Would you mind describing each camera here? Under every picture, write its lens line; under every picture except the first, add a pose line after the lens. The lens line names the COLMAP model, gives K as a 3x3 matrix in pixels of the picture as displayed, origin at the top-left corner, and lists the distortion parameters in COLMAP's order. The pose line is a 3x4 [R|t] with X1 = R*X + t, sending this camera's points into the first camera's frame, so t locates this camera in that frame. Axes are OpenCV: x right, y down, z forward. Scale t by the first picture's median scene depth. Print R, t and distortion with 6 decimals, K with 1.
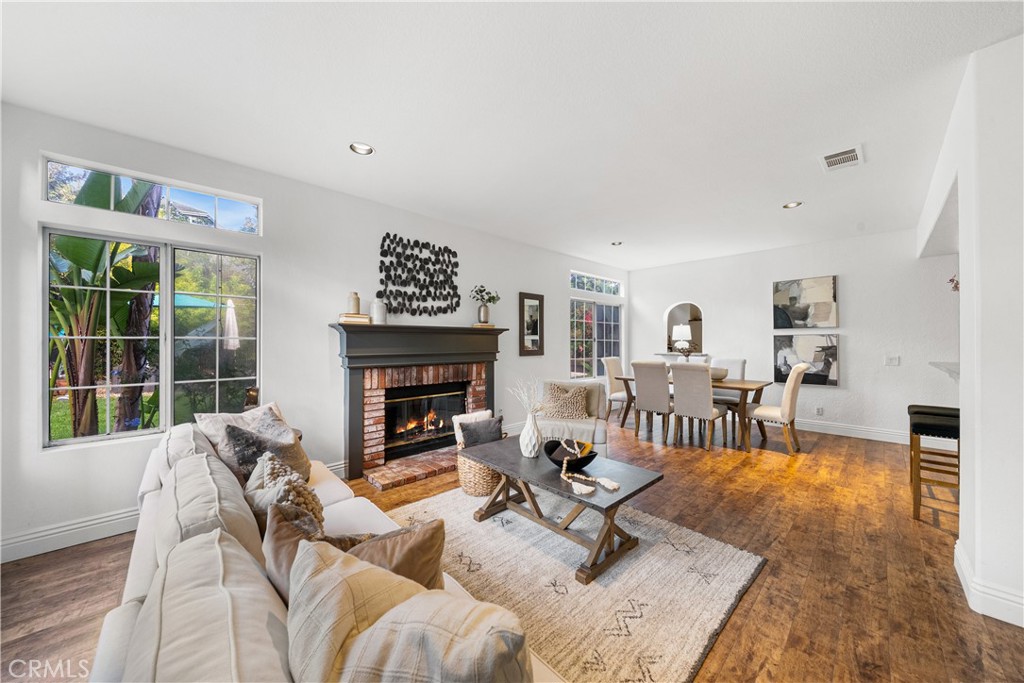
lens RADIAL K [[355.1, 0, 512.0], [0, 355.1, 341.5], [0, 0, 1]] dist [-0.000385, -0.000017]
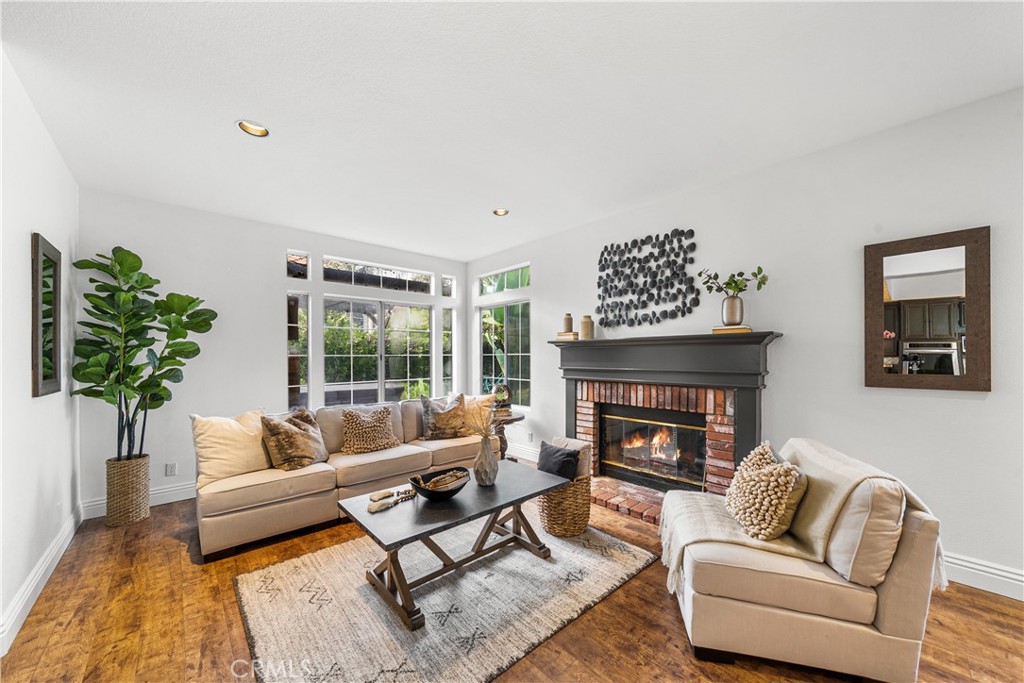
lens RADIAL K [[369.9, 0, 509.0], [0, 369.9, 358.1], [0, 0, 1]] dist [0.001128, 0.000027]
pose [[-0.024551, 0.005747, -0.999682, 0.638596], [0.005270, 0.999970, 0.005619, -0.000948], [0.999685, -0.005131, -0.024580, 0.699736]]
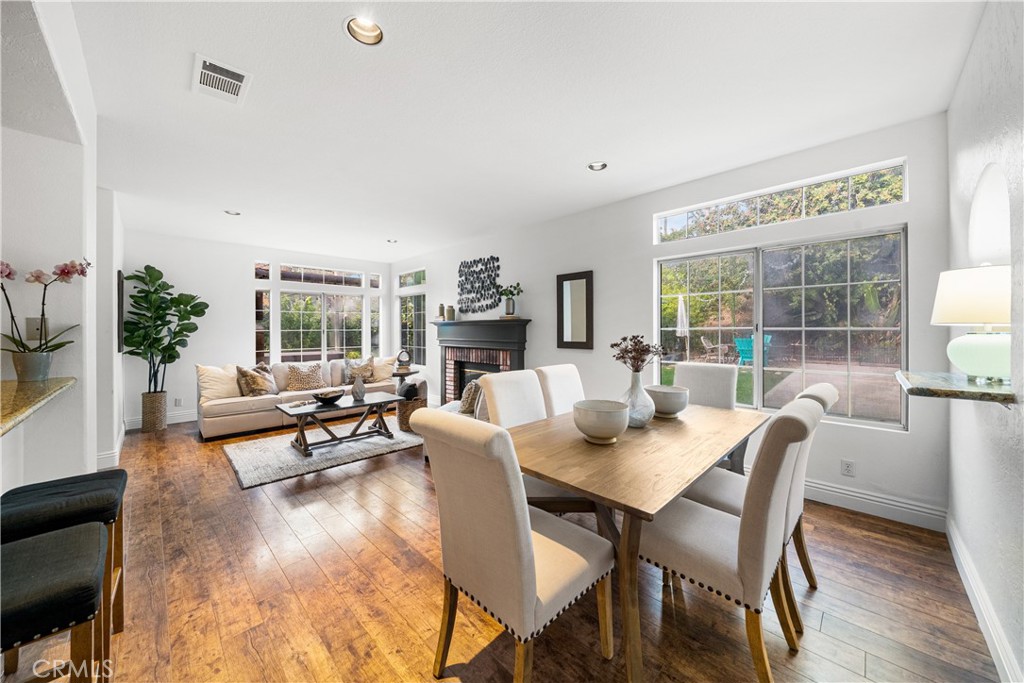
lens RADIAL K [[360.8, 0, 505.5], [0, 360.8, 333.7], [0, 0, 1]] dist [-0.000568, -0.000031]
pose [[0.016630, 0.010448, -0.999807, 1.150641], [0.003784, 0.999938, 0.010513, -0.005196], [0.999855, -0.003958, 0.016589, 1.079067]]
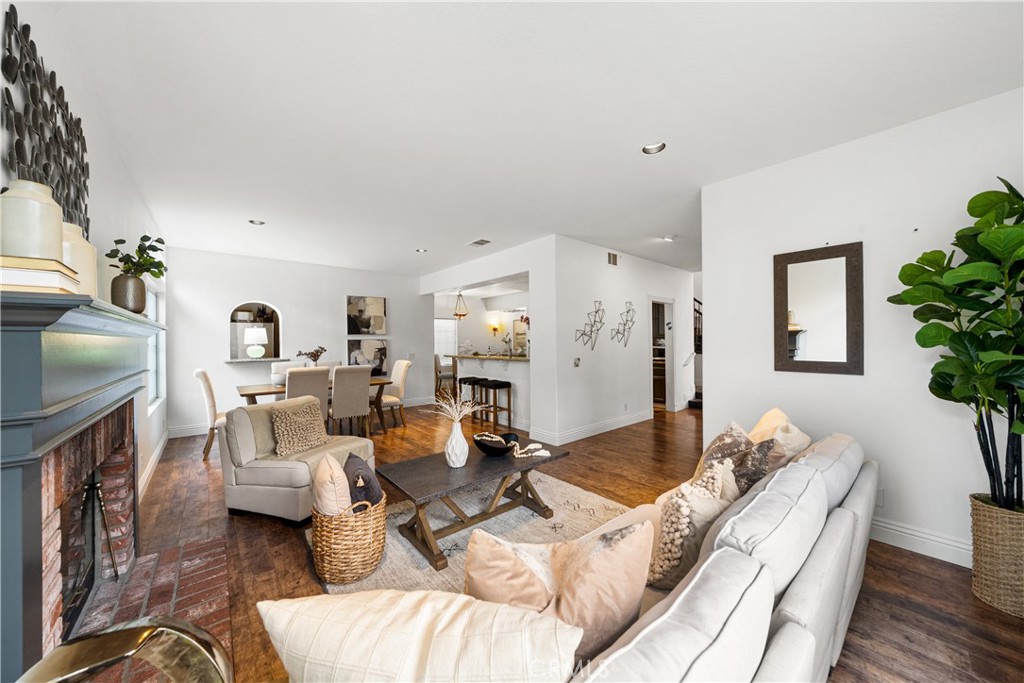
lens RADIAL K [[355.1, 0, 512.0], [0, 355.1, 341.5], [0, 0, 1]] dist [-0.000385, -0.000017]
pose [[0.057656, -0.002965, 0.998332, -0.585999], [0.009170, 0.999955, 0.002441, -0.012826], [-0.998294, 0.009014, 0.057680, 0.509230]]
